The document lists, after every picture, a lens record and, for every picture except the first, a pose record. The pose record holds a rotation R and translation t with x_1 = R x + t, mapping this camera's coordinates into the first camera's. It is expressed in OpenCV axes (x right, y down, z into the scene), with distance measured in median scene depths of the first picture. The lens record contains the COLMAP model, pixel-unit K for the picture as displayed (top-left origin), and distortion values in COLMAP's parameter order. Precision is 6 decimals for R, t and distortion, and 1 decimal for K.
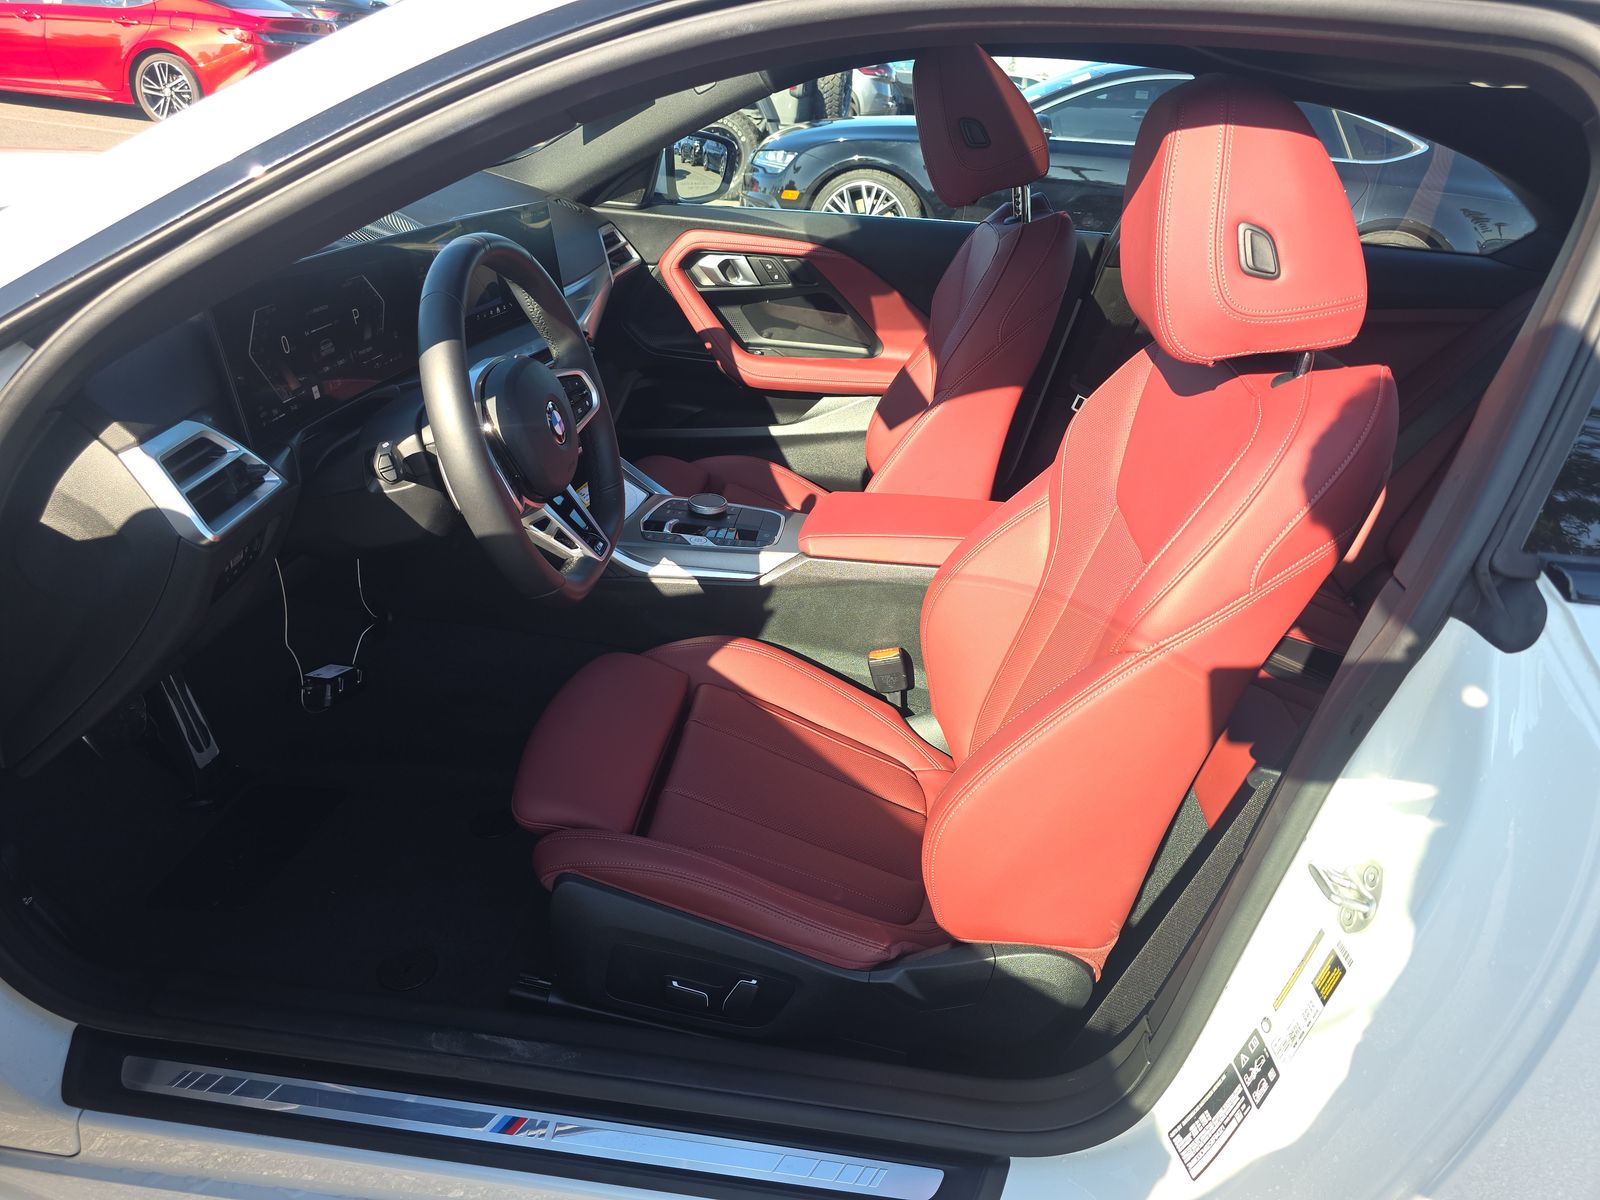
lens RADIAL K [[1082.6, 0, 800.0], [0, 1082.6, 600.0], [0, 0, 1]] dist [0.031759, -0.042837]
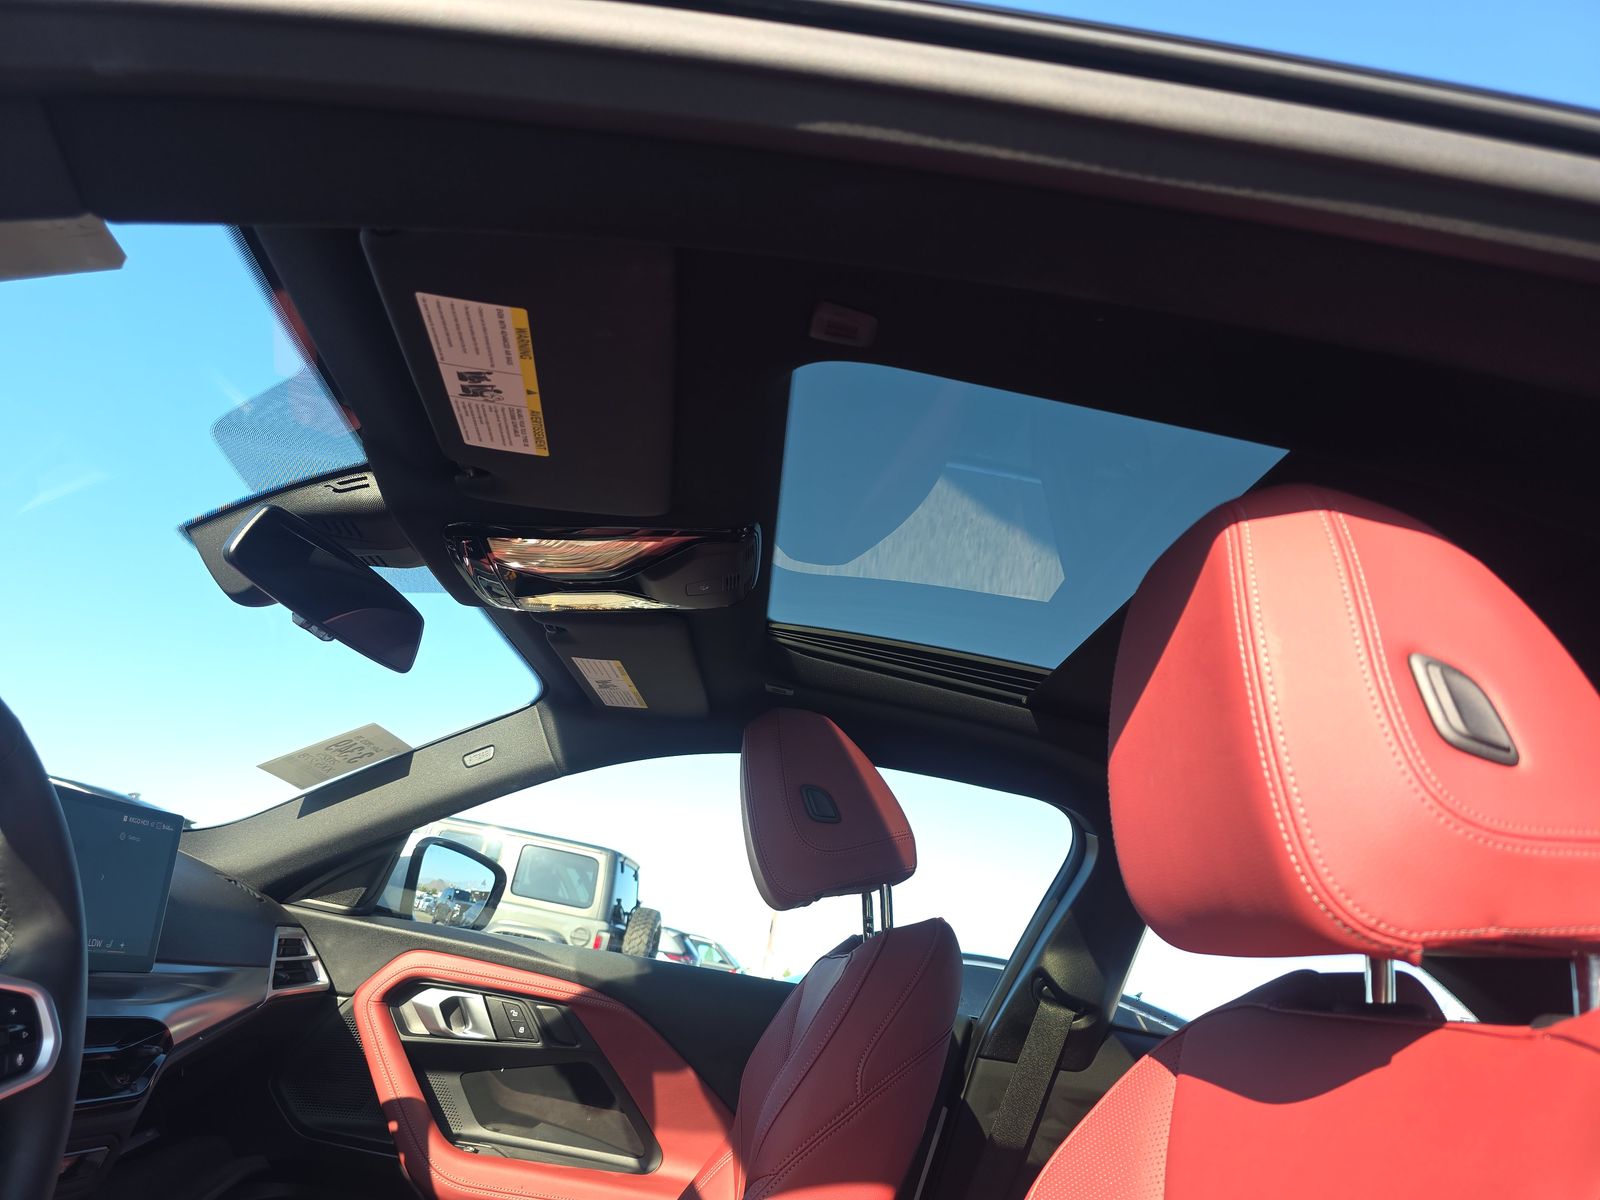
lens RADIAL K [[1082.6, 0, 800.0], [0, 1082.6, 600.0], [0, 0, 1]] dist [0.031759, -0.042837]
pose [[0.979754, 0.160687, 0.119425, 0.025305], [-0.027696, 0.699557, -0.714039, 0.002289], [-0.198281, 0.696275, 0.689844, 0.291055]]
